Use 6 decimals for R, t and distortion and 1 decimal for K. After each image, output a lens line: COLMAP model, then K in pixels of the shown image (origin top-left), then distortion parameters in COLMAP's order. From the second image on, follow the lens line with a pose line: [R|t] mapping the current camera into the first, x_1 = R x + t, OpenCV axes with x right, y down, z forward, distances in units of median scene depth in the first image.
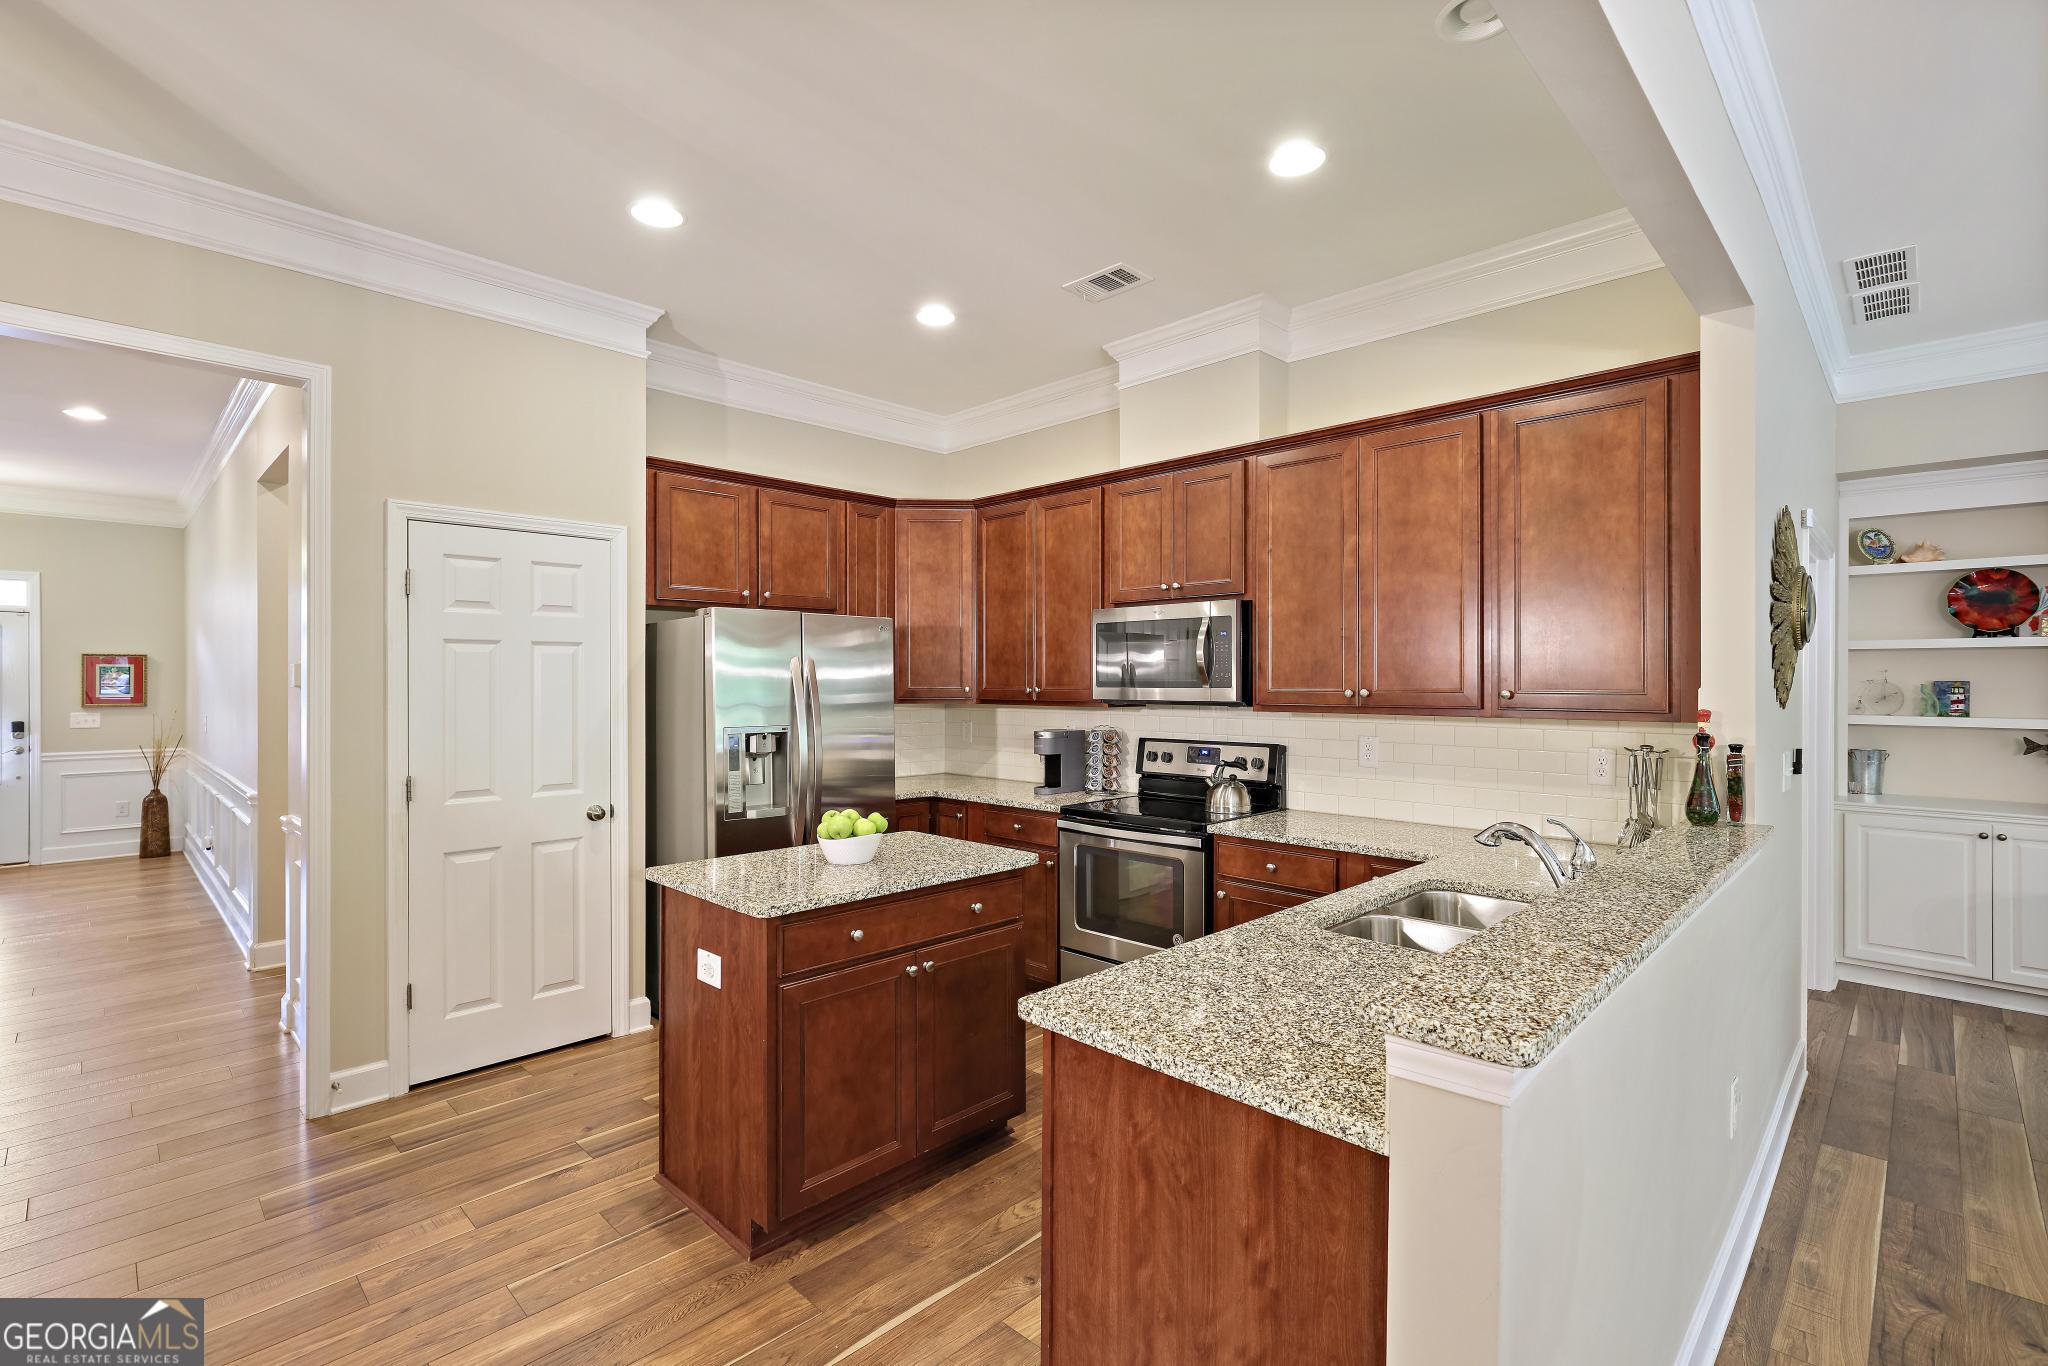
lens RADIAL K [[927.9, 0, 1026.2], [0, 927.9, 681.4], [0, 0, 1]] dist [0.002239, 0.000680]
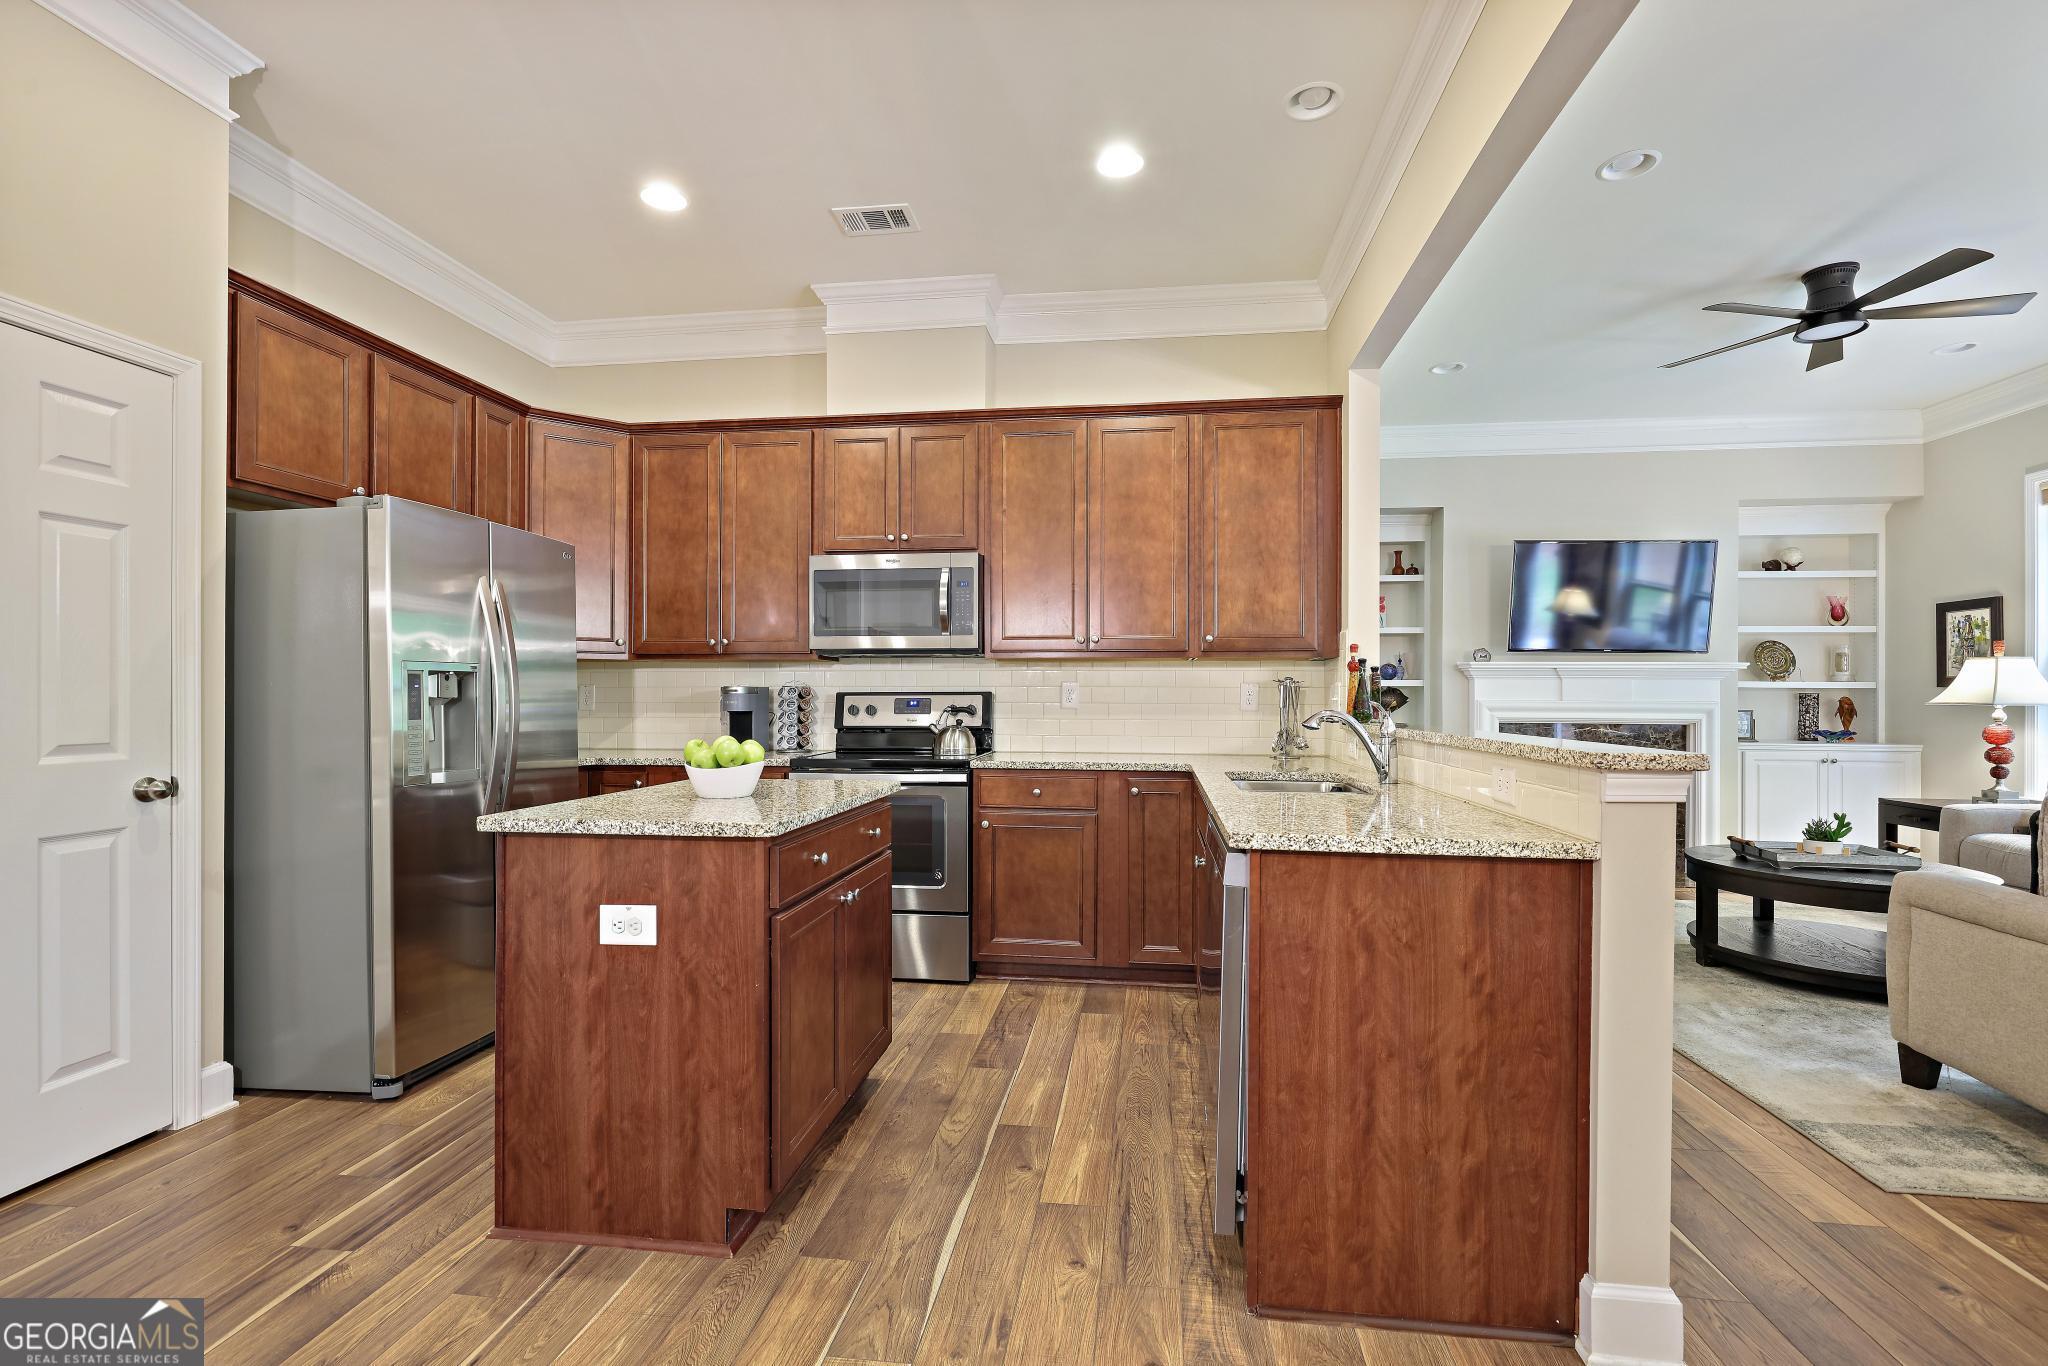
lens RADIAL K [[927.9, 0, 1027.2], [0, 927.9, 690.6], [0, 0, 1]] dist [0.002239, 0.000680]
pose [[0.799840, 0.003819, 0.600202, -0.368940], [-0.001033, 0.999987, -0.004986, 0.076063], [-0.600213, 0.003368, 0.799833, 0.109900]]
